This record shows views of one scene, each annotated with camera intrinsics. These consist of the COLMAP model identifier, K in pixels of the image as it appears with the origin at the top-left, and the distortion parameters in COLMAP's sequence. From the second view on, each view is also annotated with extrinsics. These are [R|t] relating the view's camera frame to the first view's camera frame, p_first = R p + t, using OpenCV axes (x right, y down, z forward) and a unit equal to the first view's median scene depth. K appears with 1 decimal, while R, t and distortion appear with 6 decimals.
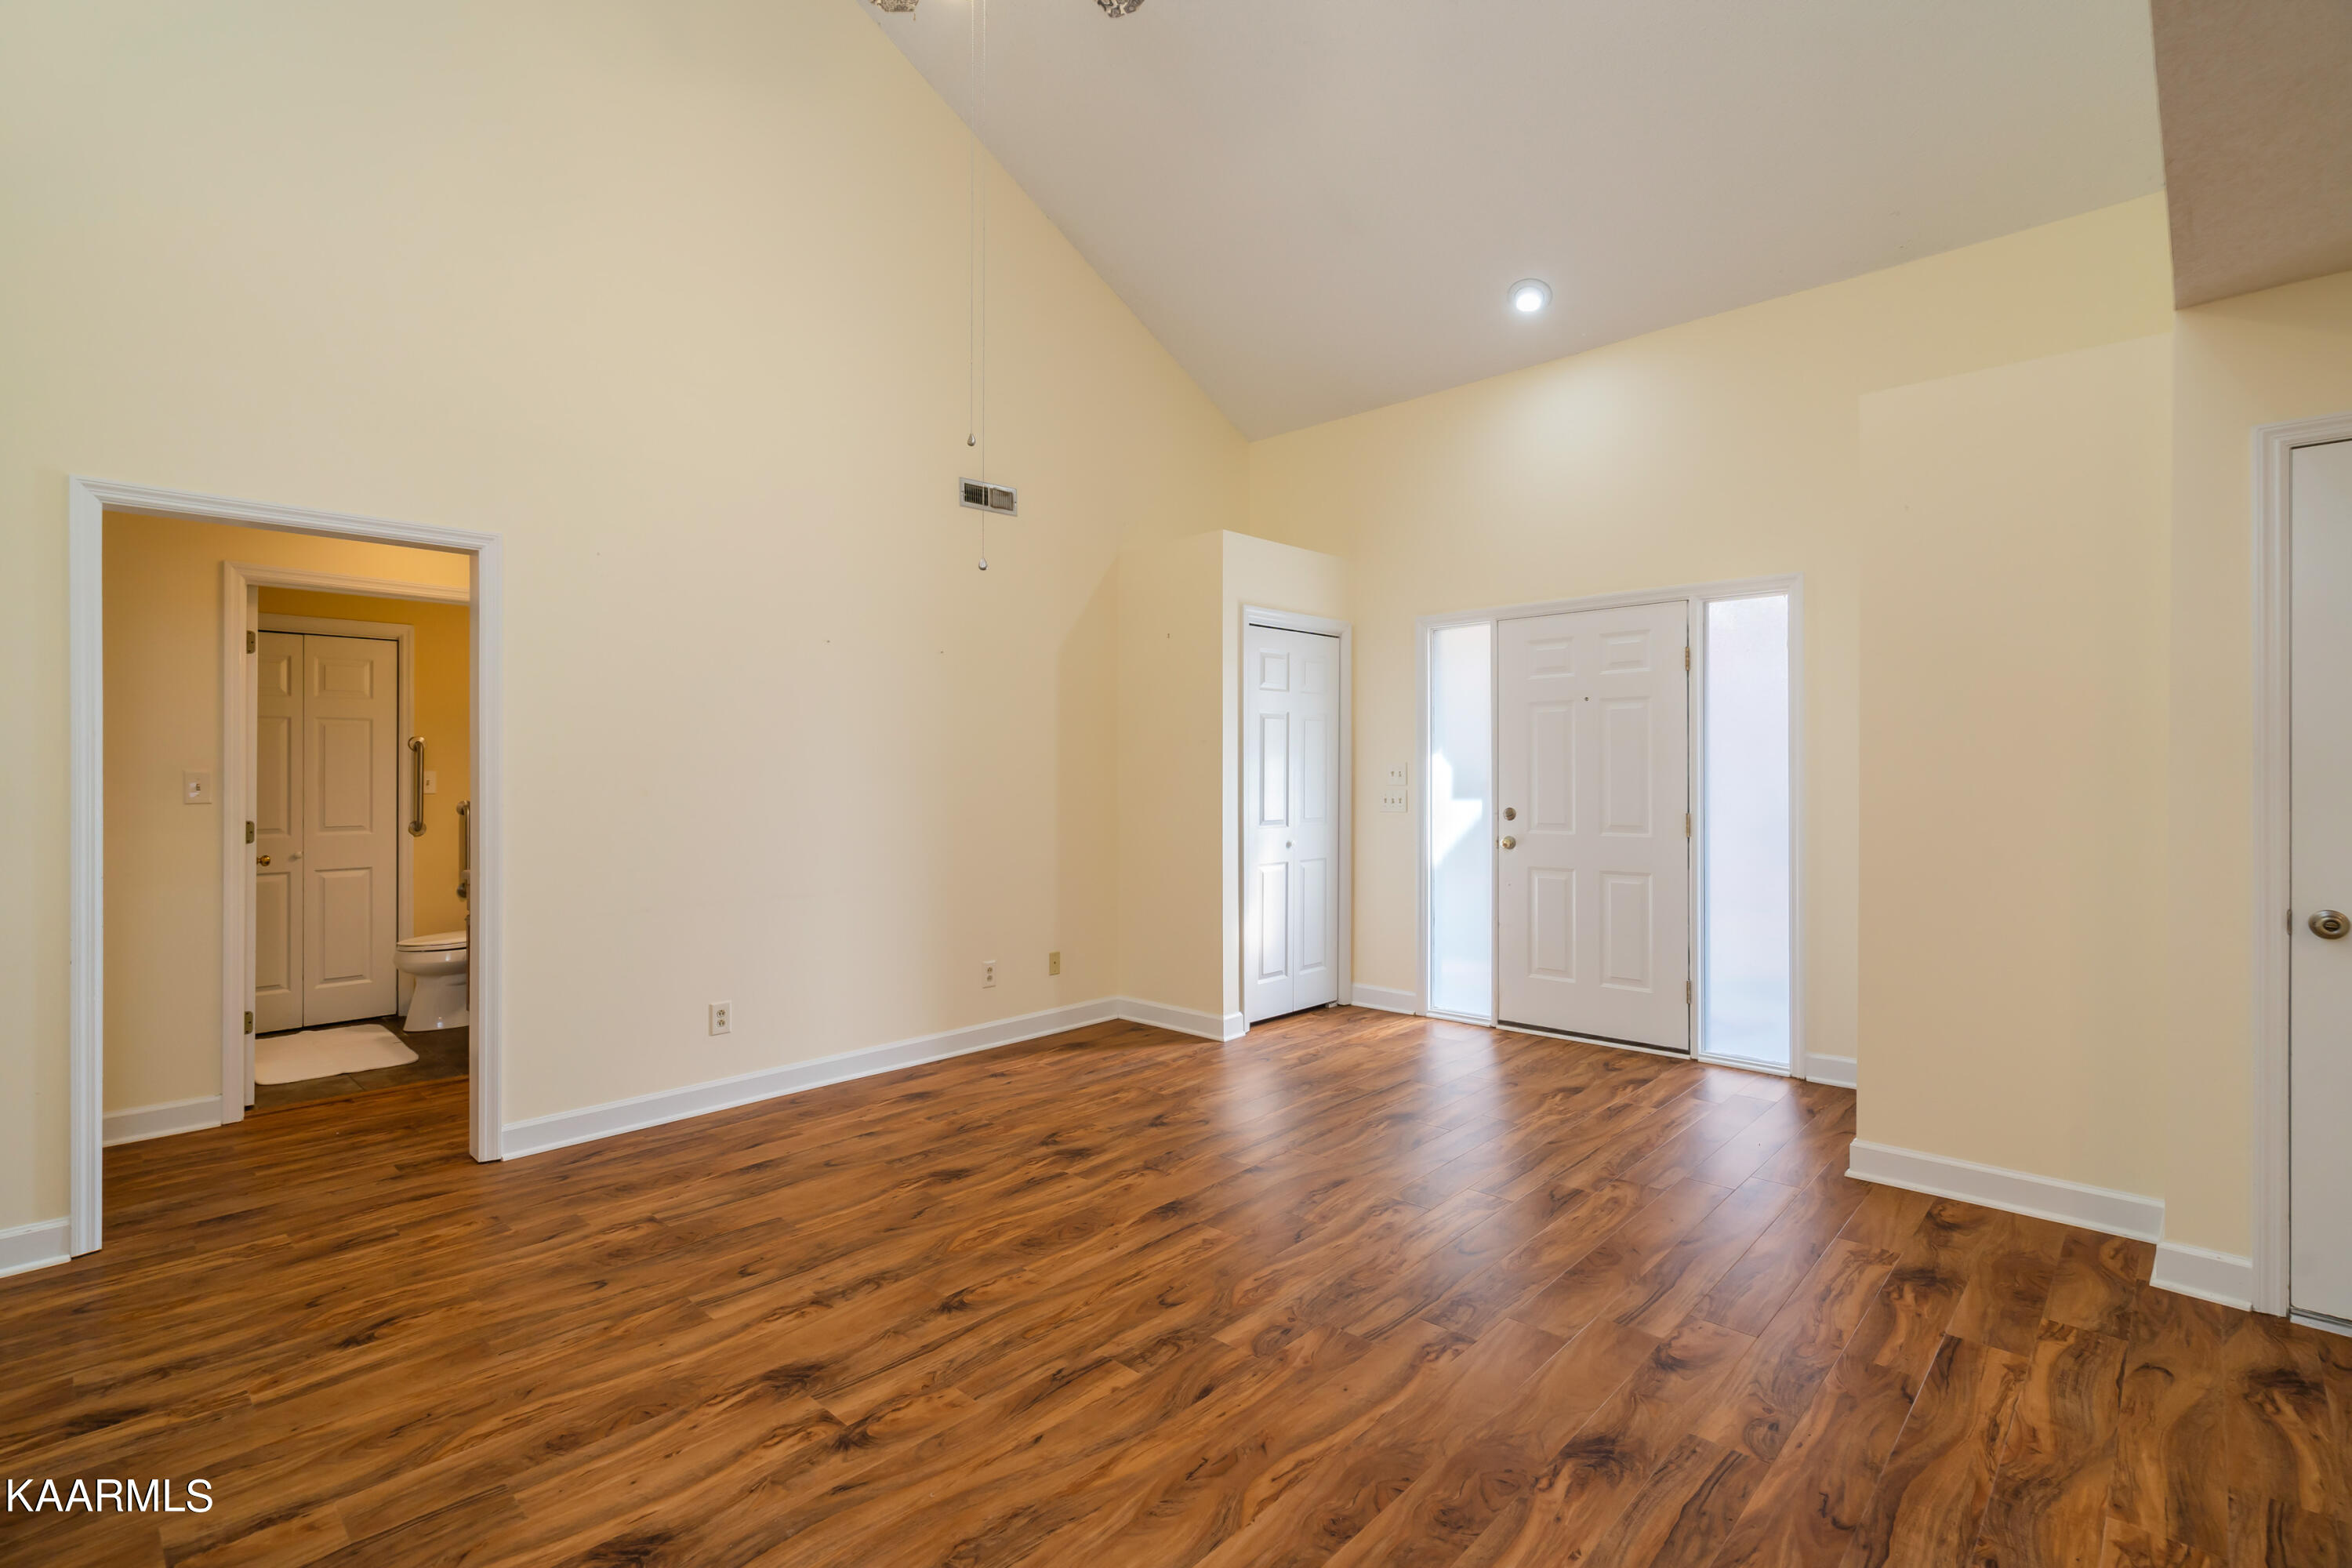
lens RADIAL K [[1079.3, 0, 1130.9], [0, 1079.3, 770.3], [0, 0, 1]] dist [-0.000786, 0.000416]
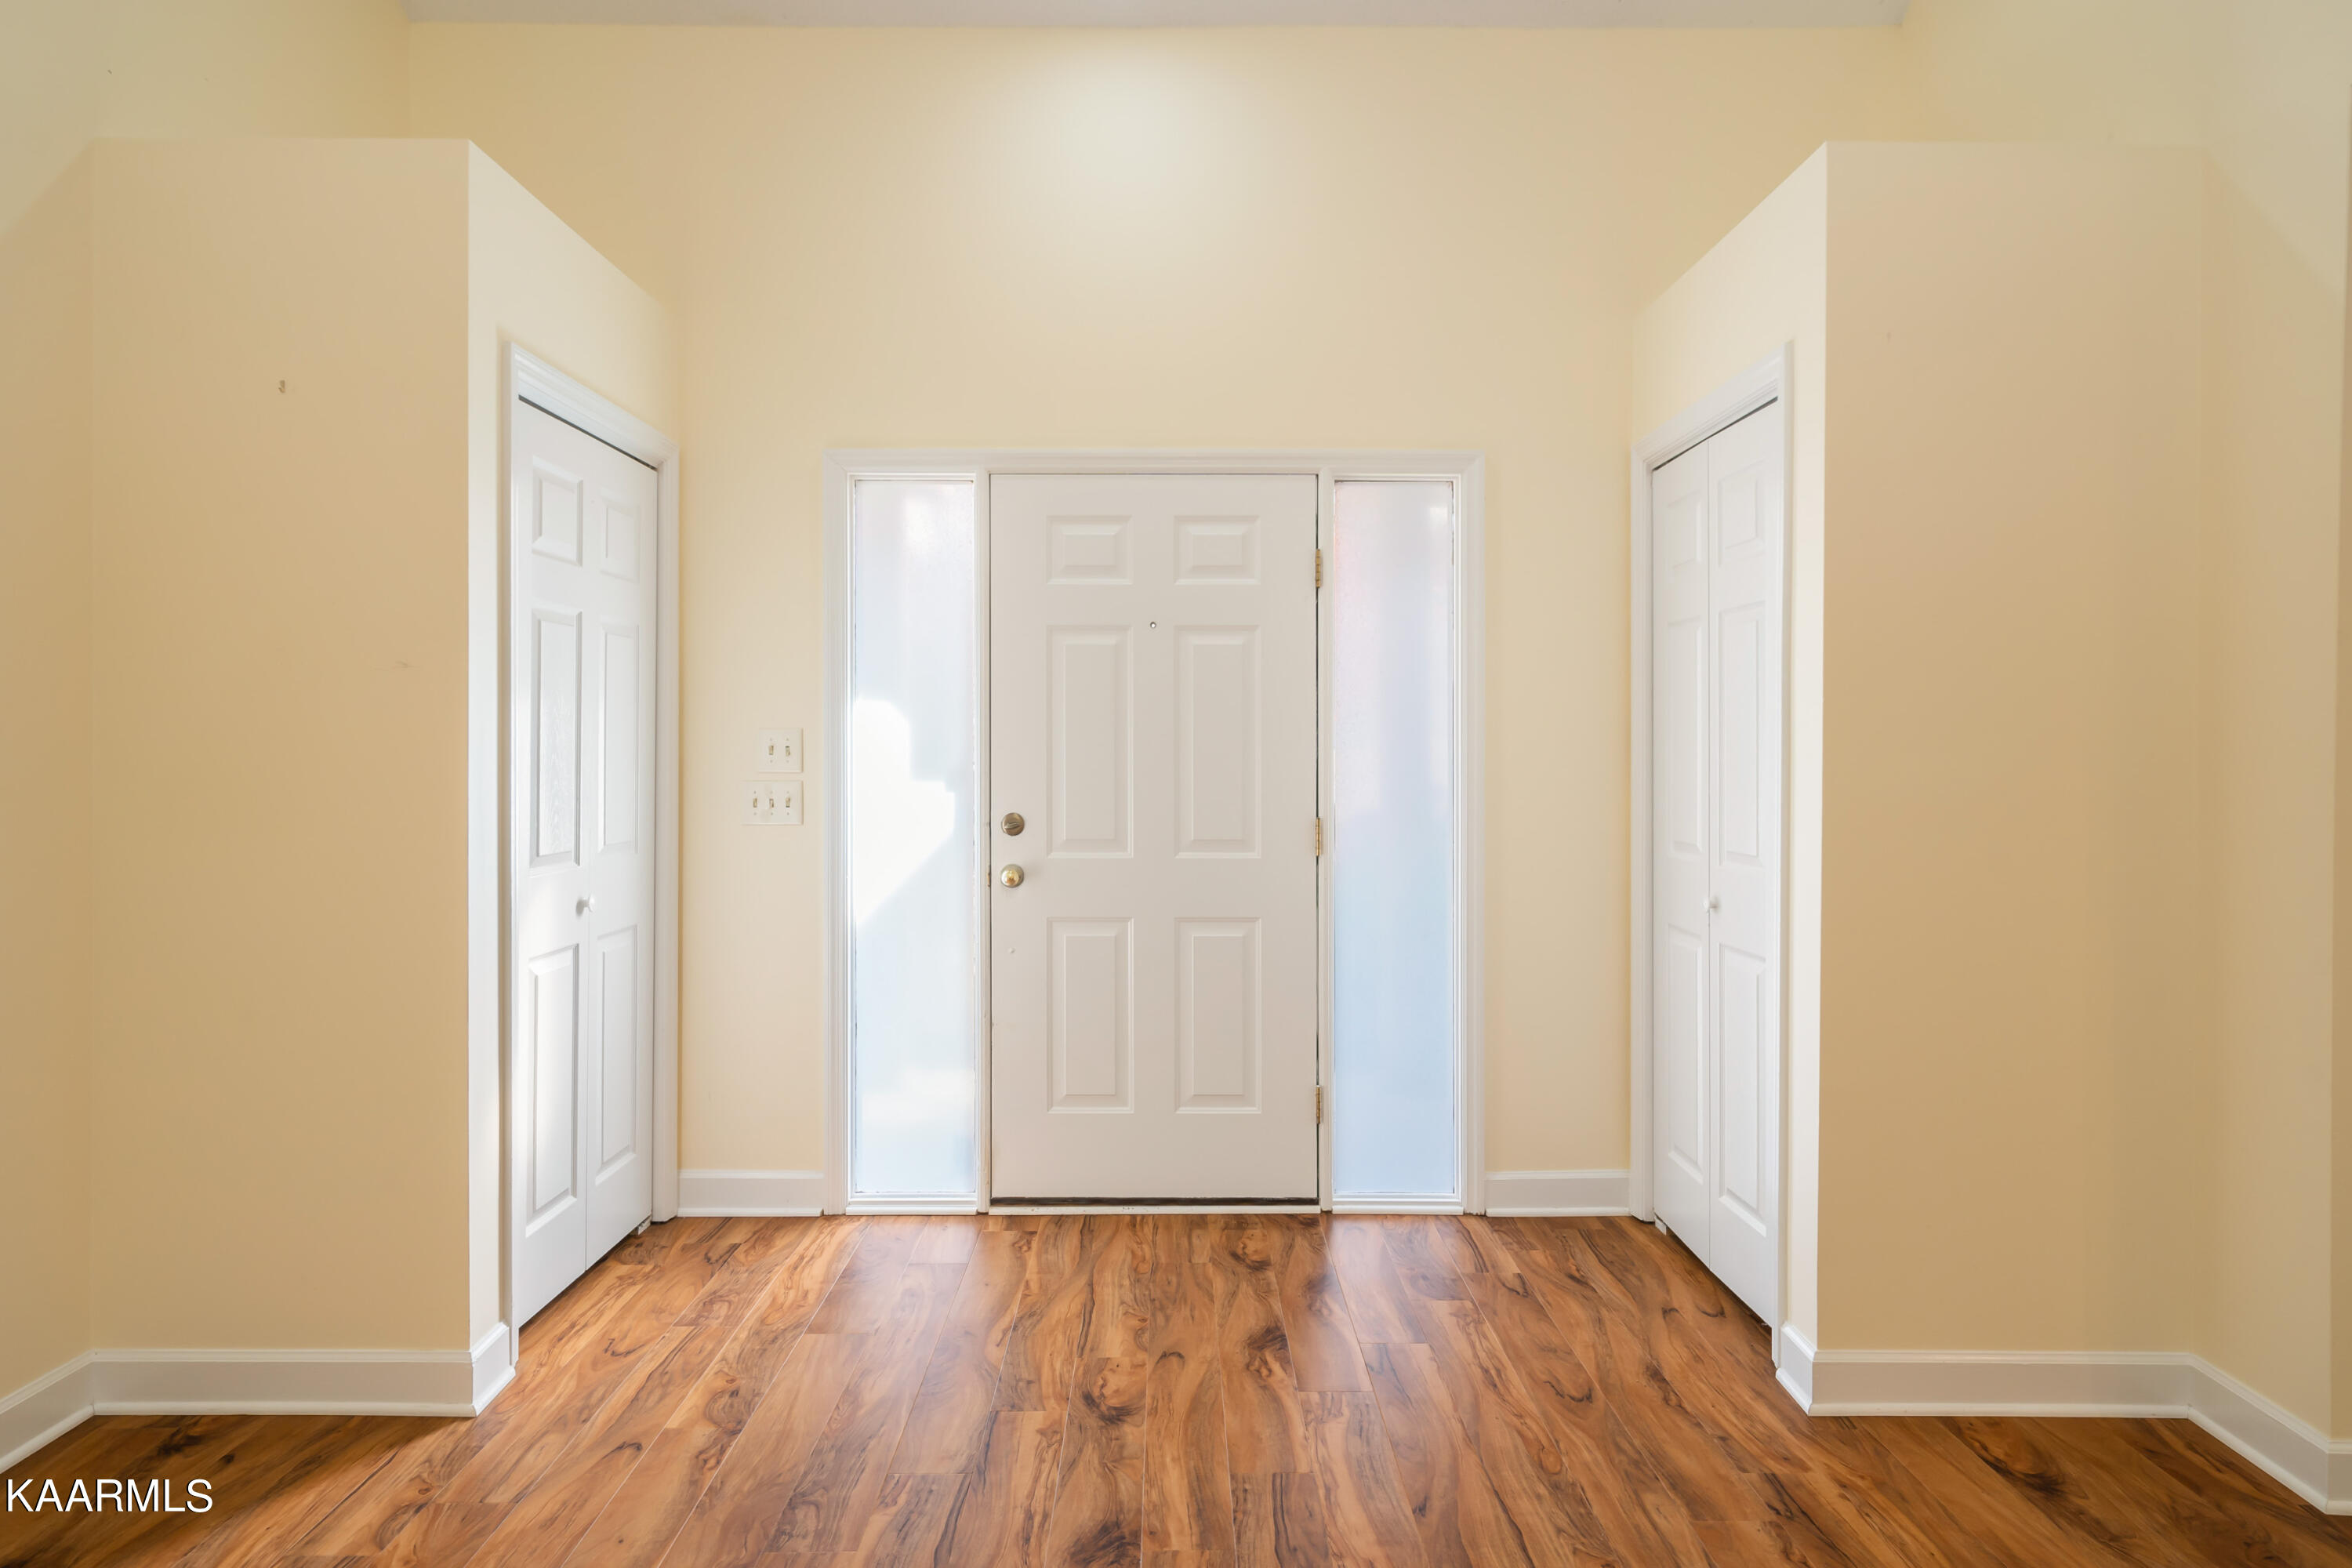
lens RADIAL K [[1373.6, 0, 1173.8], [0, 1373.6, 755.2], [0, 0, 1]] dist [0.007429, 0.002640]
pose [[0.707201, 0.004956, 0.706995, -0.092442], [-0.008830, 0.999959, 0.001823, 0.003025], [-0.706957, -0.007532, 0.707216, 0.447408]]
